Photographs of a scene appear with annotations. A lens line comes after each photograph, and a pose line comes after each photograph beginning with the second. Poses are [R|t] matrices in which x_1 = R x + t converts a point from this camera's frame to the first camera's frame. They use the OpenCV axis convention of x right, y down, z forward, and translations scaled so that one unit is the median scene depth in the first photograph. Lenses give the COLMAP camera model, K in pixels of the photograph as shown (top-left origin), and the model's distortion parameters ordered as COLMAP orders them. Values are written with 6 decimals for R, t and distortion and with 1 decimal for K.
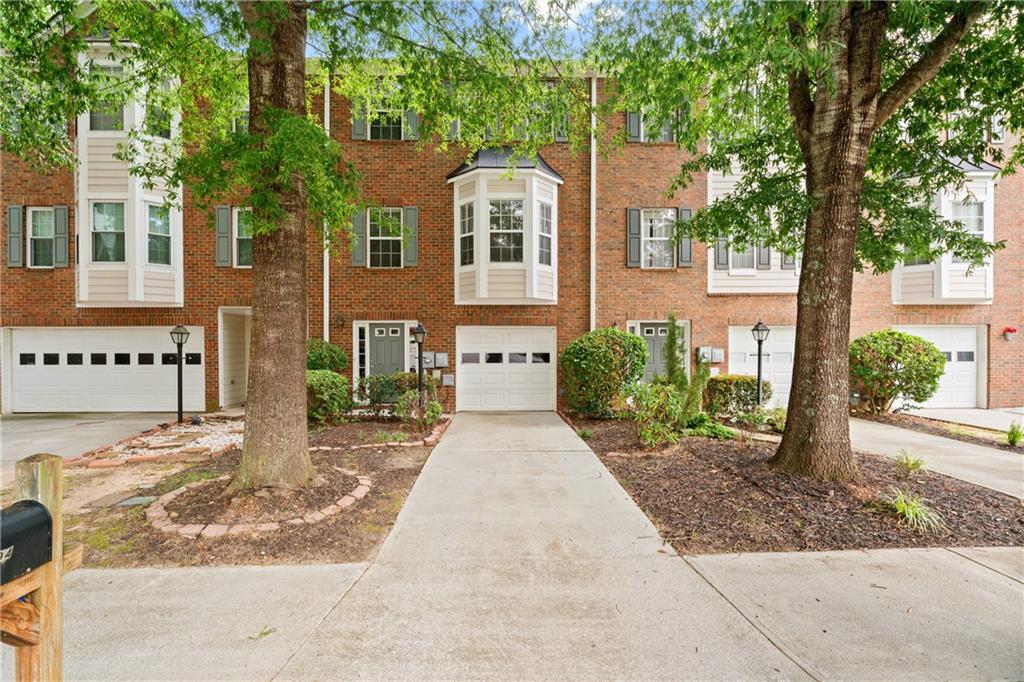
lens RADIAL K [[471.2, 0, 495.1], [0, 471.2, 345.2], [0, 0, 1]] dist [0.000373, 0.000804]
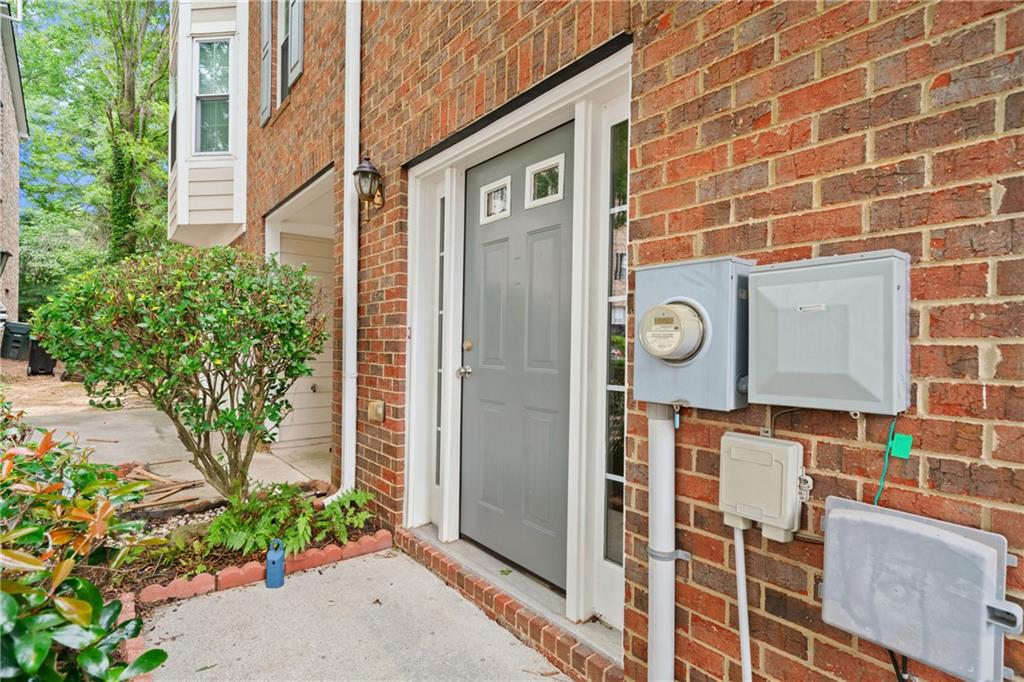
lens RADIAL K [[491.0, 0, 509.1], [0, 491.0, 346.8], [0, 0, 1]] dist [0.001074, 0.000599]
pose [[0.625867, 0.016088, -0.779764, -0.078753], [-0.017351, 0.999827, 0.006702, 0.034661], [0.779737, 0.009335, 0.626038, 0.914825]]
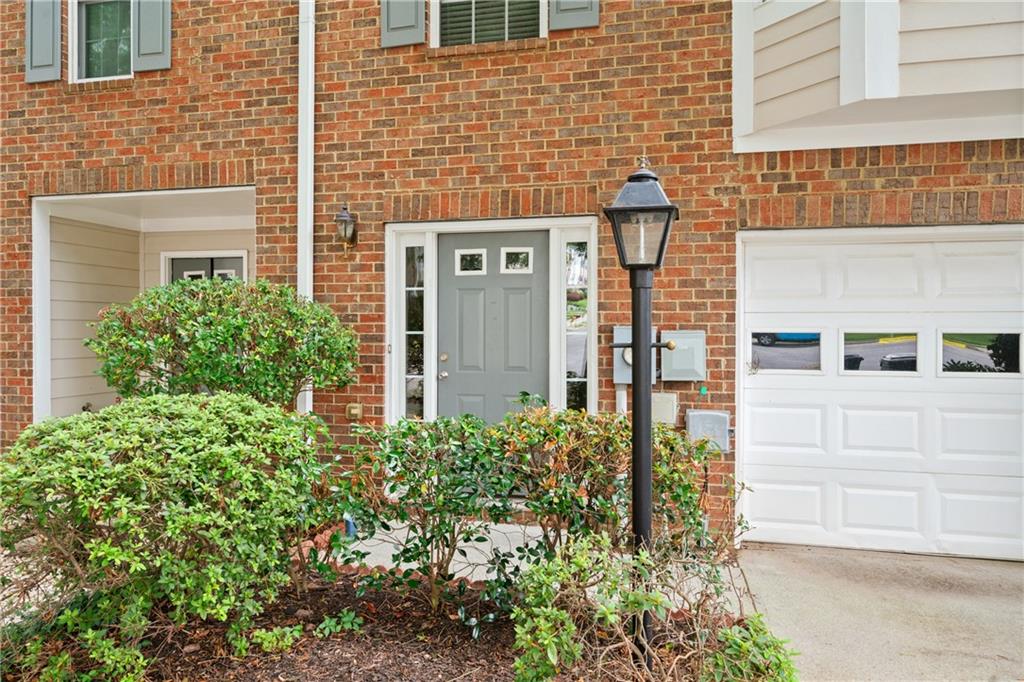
lens RADIAL K [[726.4, 0, 495.0], [0, 726.4, 324.4], [0, 0, 1]] dist [0.001445, 0.000281]
pose [[0.967788, 0.003124, -0.251747, -0.115804], [-0.005025, 0.999964, -0.006910, 0.016507], [0.251717, 0.007952, 0.967768, 0.576327]]
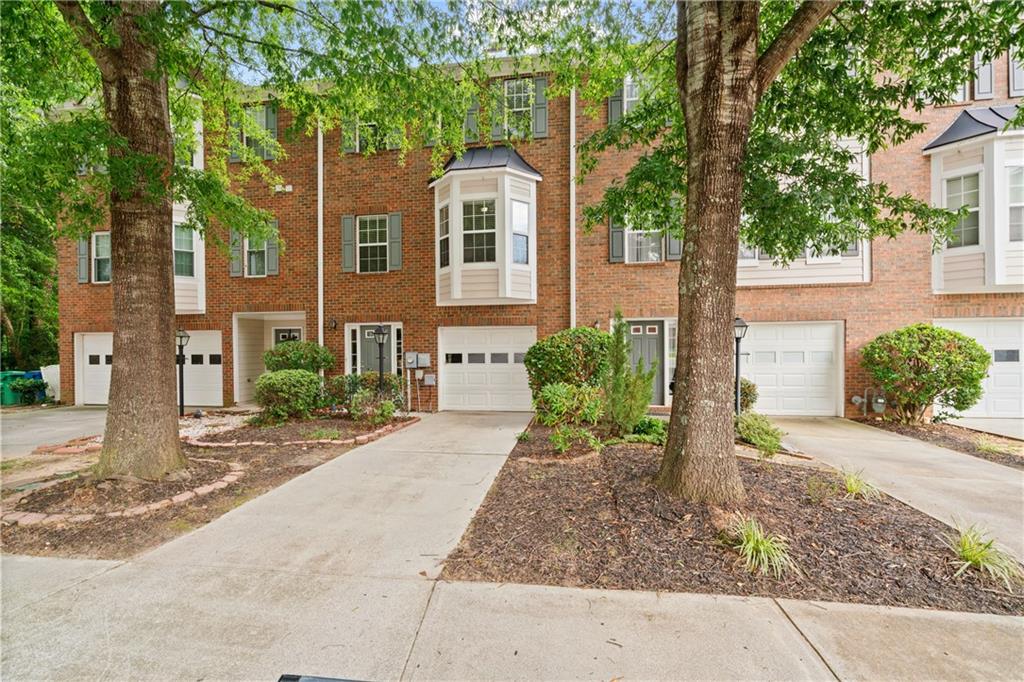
lens RADIAL K [[449.7, 0, 490.2], [0, 449.7, 346.2], [0, 0, 1]] dist [0.000288, -0.000118]
pose [[0.983844, -0.006666, -0.178904, 0.210021], [0.006451, 0.999978, -0.001785, 0.003439], [0.178912, 0.000603, 0.983865, 0.061731]]
